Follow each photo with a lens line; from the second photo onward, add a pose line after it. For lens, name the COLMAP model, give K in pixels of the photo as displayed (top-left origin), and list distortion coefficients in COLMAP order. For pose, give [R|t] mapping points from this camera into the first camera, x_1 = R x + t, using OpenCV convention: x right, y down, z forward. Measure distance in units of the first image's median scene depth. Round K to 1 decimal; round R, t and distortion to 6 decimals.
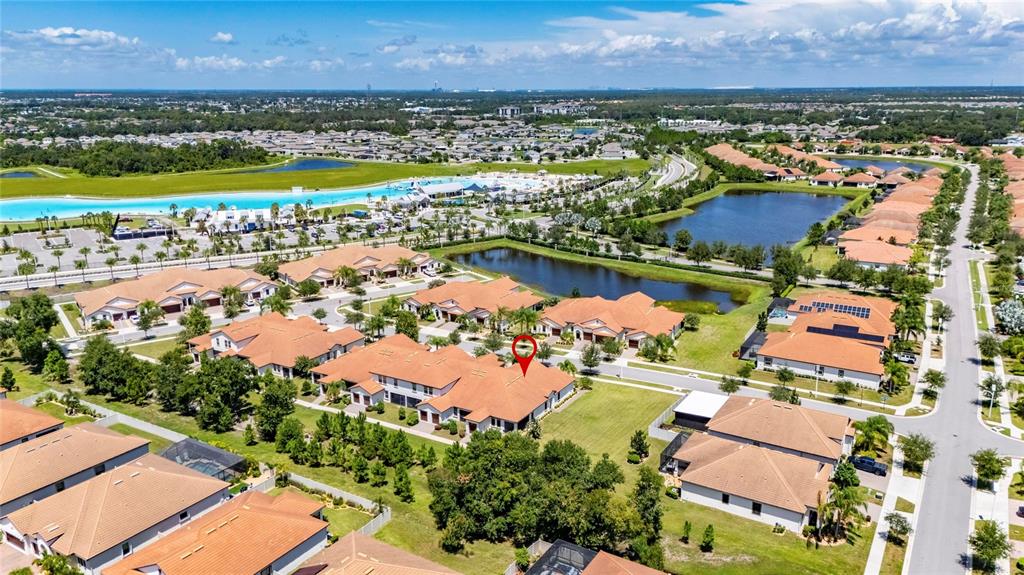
lens RADIAL K [[755.9, 0, 506.3], [0, 755.9, 286.4], [0, 0, 1]] dist [0.064465, -0.062823]
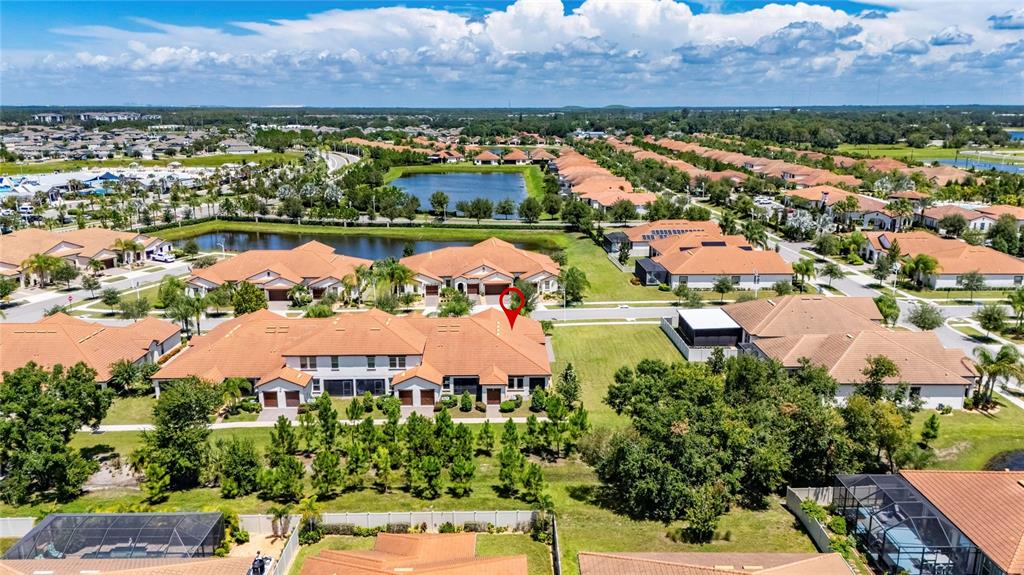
lens RADIAL K [[755.9, 0, 511.5], [0, 755.9, 288.4], [0, 0, 1]] dist [0.064465, -0.062823]
pose [[0.844243, -0.119384, 0.522495, -0.265046], [0.131067, 0.991264, 0.014716, 0.055776], [-0.519688, 0.056058, 0.852515, 0.270488]]
